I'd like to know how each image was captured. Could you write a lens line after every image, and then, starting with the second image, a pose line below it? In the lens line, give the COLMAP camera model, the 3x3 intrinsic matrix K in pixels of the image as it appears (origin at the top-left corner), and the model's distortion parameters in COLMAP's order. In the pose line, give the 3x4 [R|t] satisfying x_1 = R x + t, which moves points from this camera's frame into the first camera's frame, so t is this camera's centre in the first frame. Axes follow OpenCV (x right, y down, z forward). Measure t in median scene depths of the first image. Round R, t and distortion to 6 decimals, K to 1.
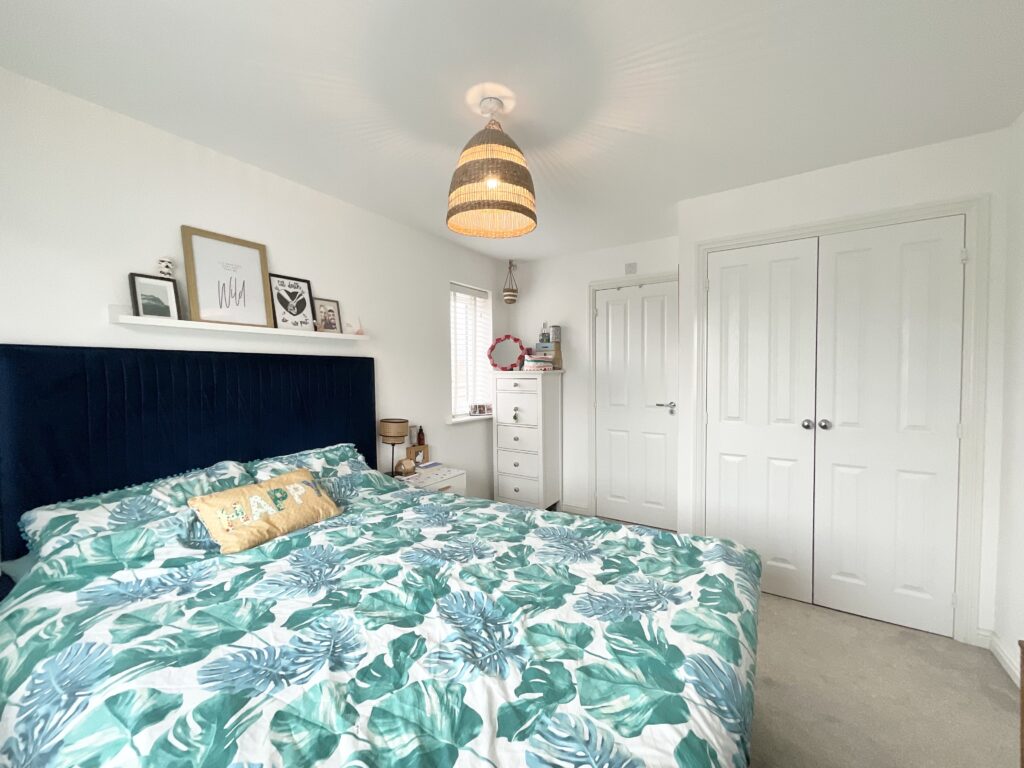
lens RADIAL K [[409.5, 0, 512.0], [0, 409.5, 384.0], [0, 0, 1]] dist [-0.031134, -0.000024]
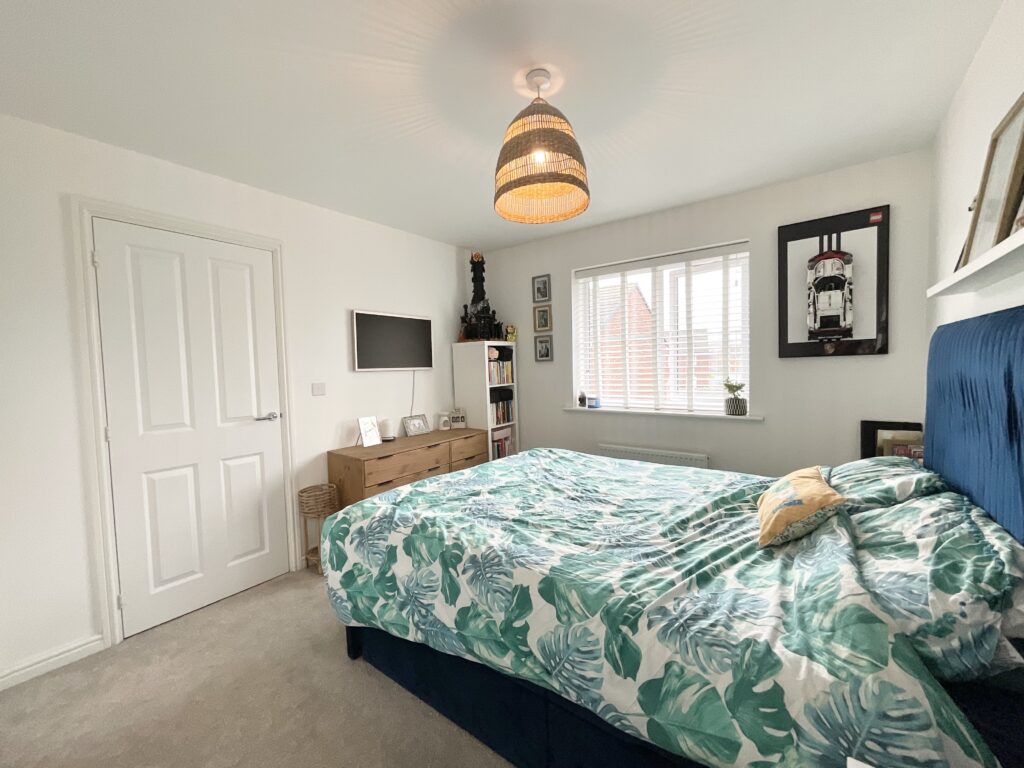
lens RADIAL K [[413.4, 0, 514.6], [0, 413.4, 384.0], [0, 0, 1]] dist [0.002279, -0.000108]
pose [[-0.996773, 0.029686, 0.074584, -0.038349], [0.034791, 0.997071, 0.068105, -0.036087], [-0.072343, 0.070480, -0.994886, 1.650227]]
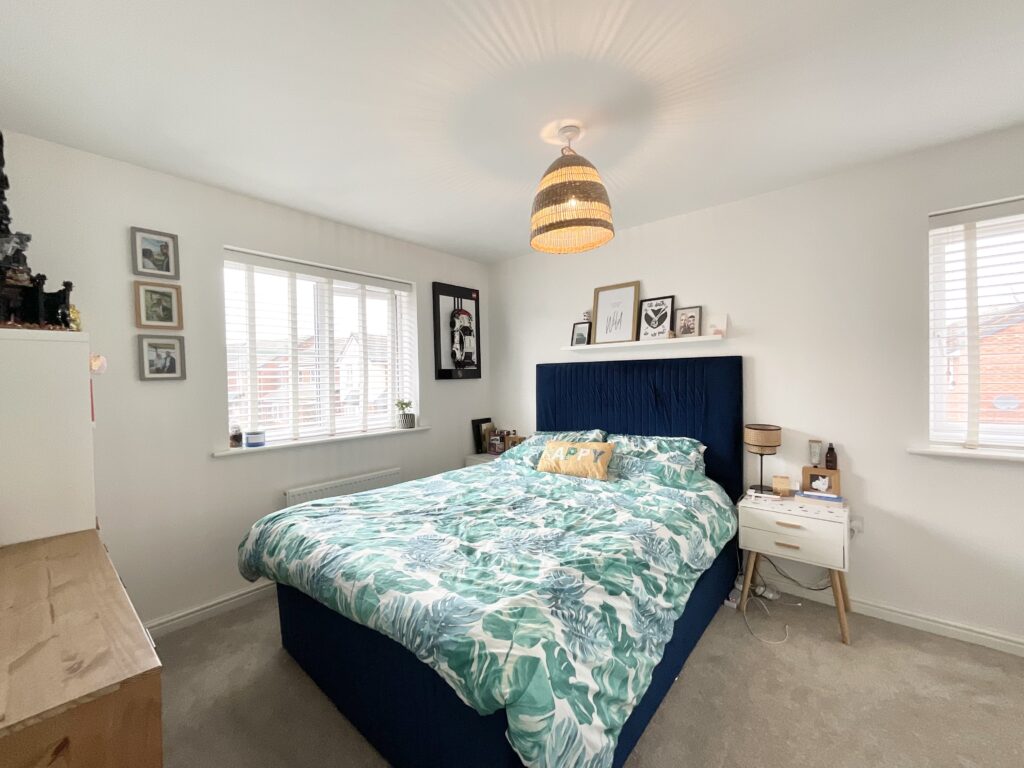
lens RADIAL K [[413.4, 0, 514.6], [0, 413.4, 384.0], [0, 0, 1]] dist [0.002279, -0.000108]
pose [[-0.132113, 0.026857, -0.990871, 0.904871], [-0.005906, 0.999594, 0.027881, -0.032171], [0.991217, 0.009535, -0.131900, 0.830797]]
